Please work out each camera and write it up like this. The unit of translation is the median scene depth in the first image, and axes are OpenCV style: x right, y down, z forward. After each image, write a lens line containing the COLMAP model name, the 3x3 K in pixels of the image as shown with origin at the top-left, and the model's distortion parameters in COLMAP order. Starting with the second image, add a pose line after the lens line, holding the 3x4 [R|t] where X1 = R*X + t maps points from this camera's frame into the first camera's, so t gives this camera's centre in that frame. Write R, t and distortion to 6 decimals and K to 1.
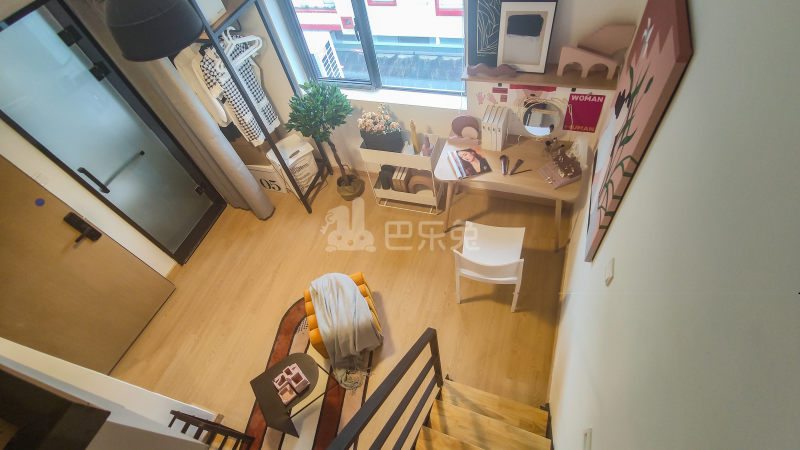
lens RADIAL K [[377.8, 0, 400.0], [0, 377.8, 225.0], [0, 0, 1]] dist [-0.000658, 0.000304]
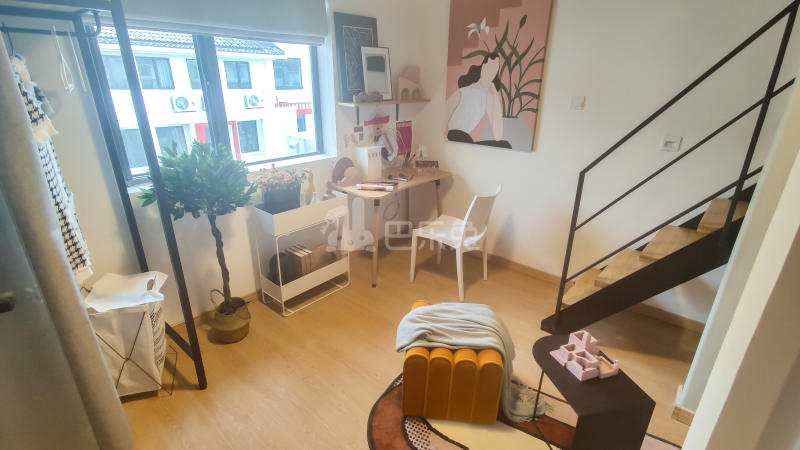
lens RADIAL K [[377.8, 0, 400.0], [0, 377.8, 225.0], [0, 0, 1]] dist [-0.000658, 0.000304]
pose [[0.365220, -0.191398, 0.911033, -0.789381], [0.708598, 0.691843, -0.138718, 0.101823], [-0.603741, 0.696219, 0.388299, 0.648575]]
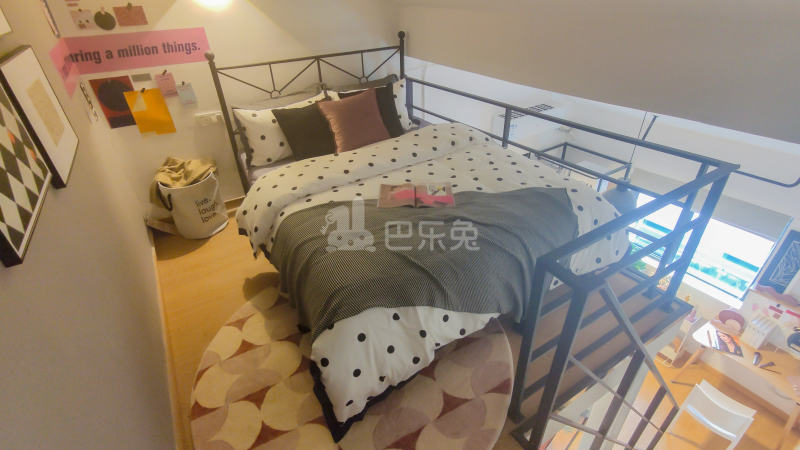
lens RADIAL K [[377.8, 0, 400.0], [0, 377.8, 225.0], [0, 0, 1]] dist [-0.000658, 0.000304]
pose [[0.770059, 0.440350, -0.461628, -0.288047], [-0.559015, 0.814421, -0.155632, 0.369235], [0.307427, 0.377903, 0.873315, -0.735931]]
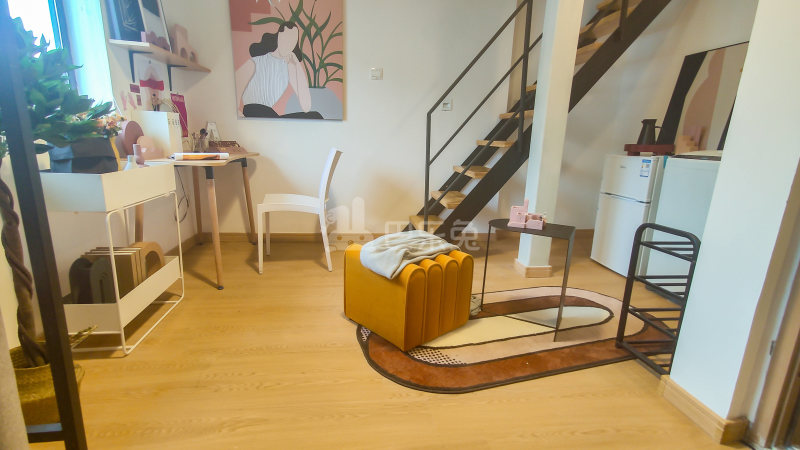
lens RADIAL K [[377.0, 0, 386.9], [0, 377.0, 225.8], [0, 0, 1]] dist [0.020996, 0.000145]
pose [[-0.436669, -0.076102, 0.896397, -0.745494], [0.743252, 0.530864, 0.407135, -0.116986], [-0.506849, 0.844033, -0.175249, 1.083547]]
